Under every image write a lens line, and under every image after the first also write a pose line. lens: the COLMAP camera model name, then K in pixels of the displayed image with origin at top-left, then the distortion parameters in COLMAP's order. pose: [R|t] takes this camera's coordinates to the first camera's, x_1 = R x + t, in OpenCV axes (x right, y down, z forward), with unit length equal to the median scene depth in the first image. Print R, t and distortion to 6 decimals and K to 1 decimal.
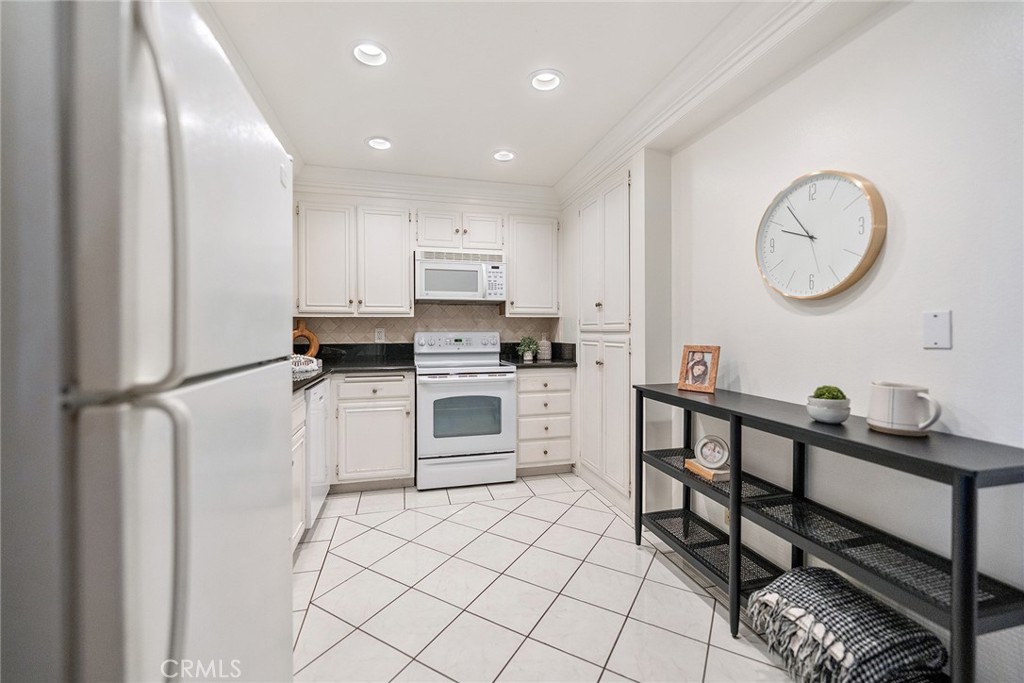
lens RADIAL K [[416.0, 0, 506.1], [0, 416.0, 339.4], [0, 0, 1]] dist [0.002434, 0.000088]
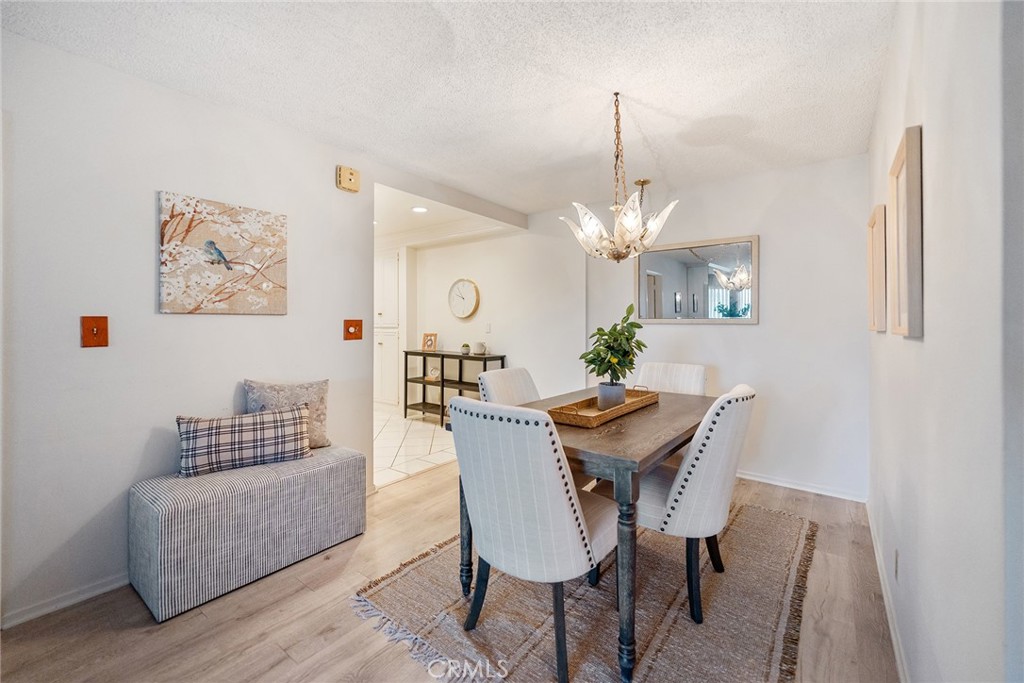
lens RADIAL K [[416.0, 0, 511.3], [0, 416.0, 336.7], [0, 0, 1]] dist [0.002434, 0.000088]
pose [[0.785048, 0.002670, 0.619429, -0.752954], [0.000892, 0.999985, -0.005441, 0.051120], [-0.619434, 0.004824, 0.785034, -1.370296]]
